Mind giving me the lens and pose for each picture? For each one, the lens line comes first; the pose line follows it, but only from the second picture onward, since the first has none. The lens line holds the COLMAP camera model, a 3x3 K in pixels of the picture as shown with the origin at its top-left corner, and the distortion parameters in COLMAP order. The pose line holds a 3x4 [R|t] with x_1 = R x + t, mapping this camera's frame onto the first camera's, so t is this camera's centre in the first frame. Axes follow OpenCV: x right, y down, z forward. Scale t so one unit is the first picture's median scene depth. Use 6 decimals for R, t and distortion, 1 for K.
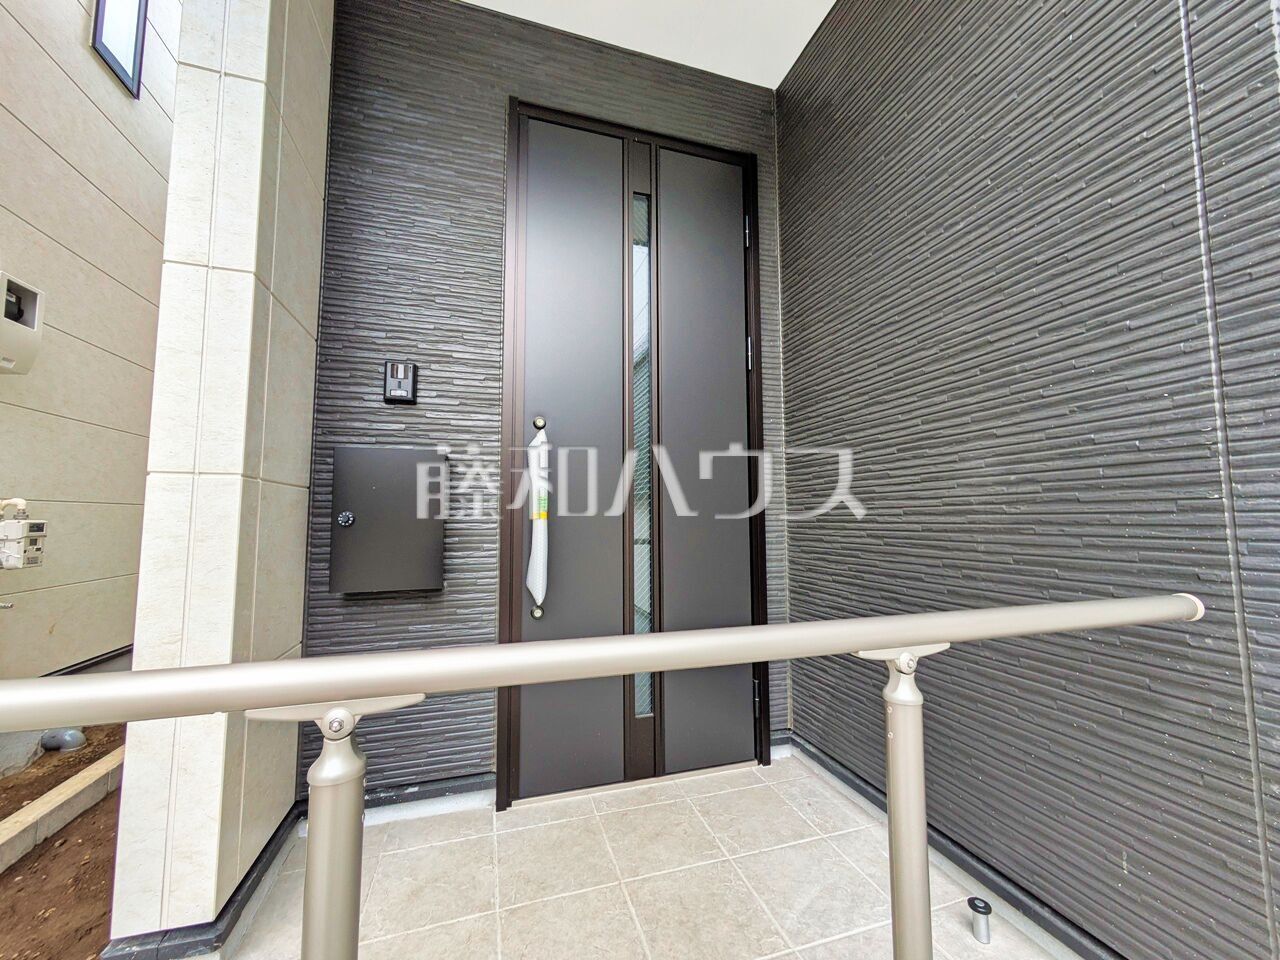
lens RADIAL K [[506.2, 0, 642.3], [0, 506.2, 475.1], [0, 0, 1]] dist [0.000025, 0.000738]
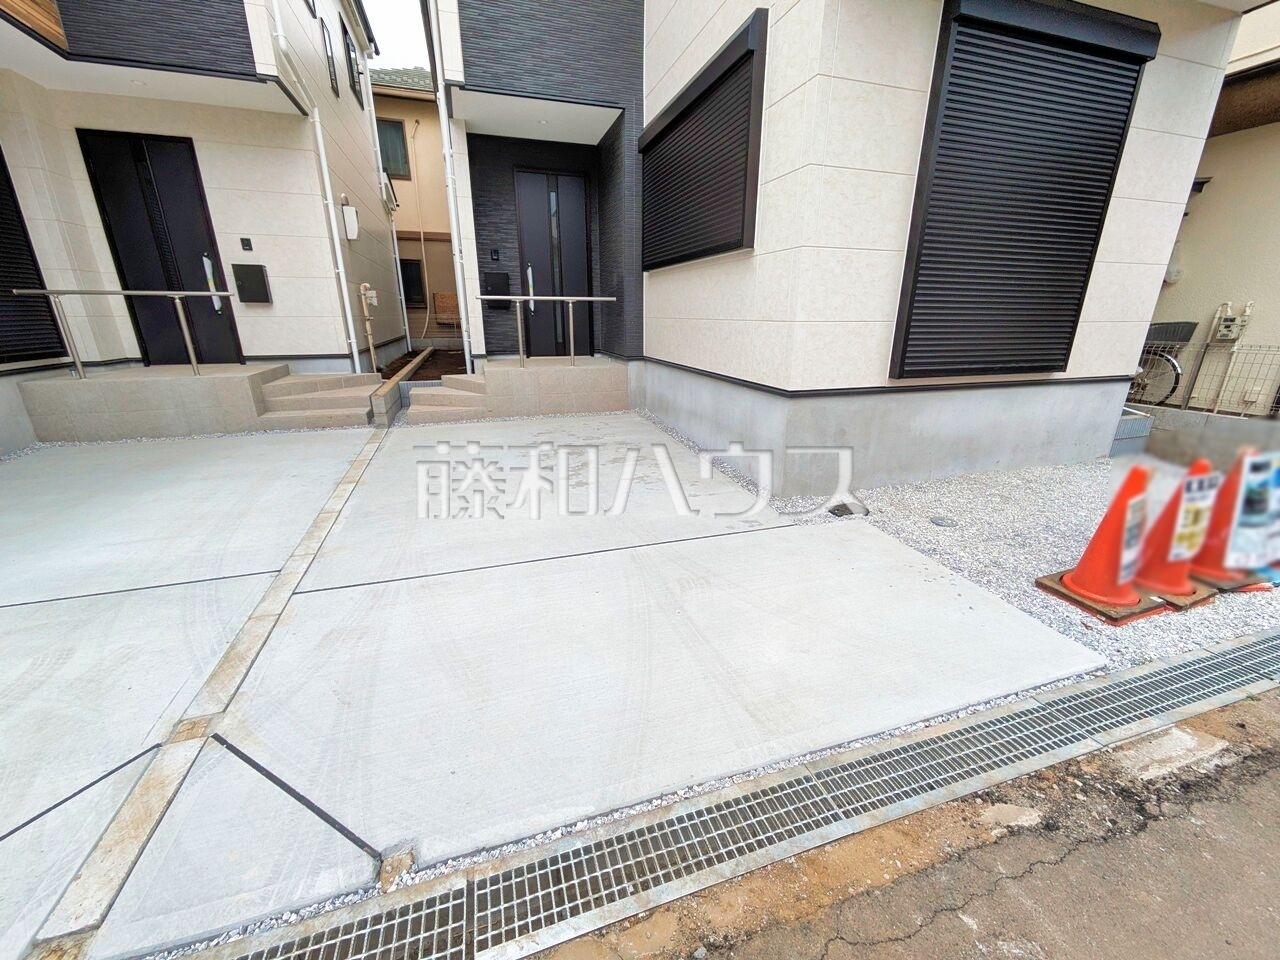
lens RADIAL K [[506.2, 0, 644.2], [0, 506.2, 476.7], [0, 0, 1]] dist [0.000025, 0.000738]
pose [[0.999831, -0.004118, 0.017919, 0.677680], [-0.003114, 0.922584, 0.385783, -0.113523], [-0.018120, -0.385774, 0.922416, -3.618660]]
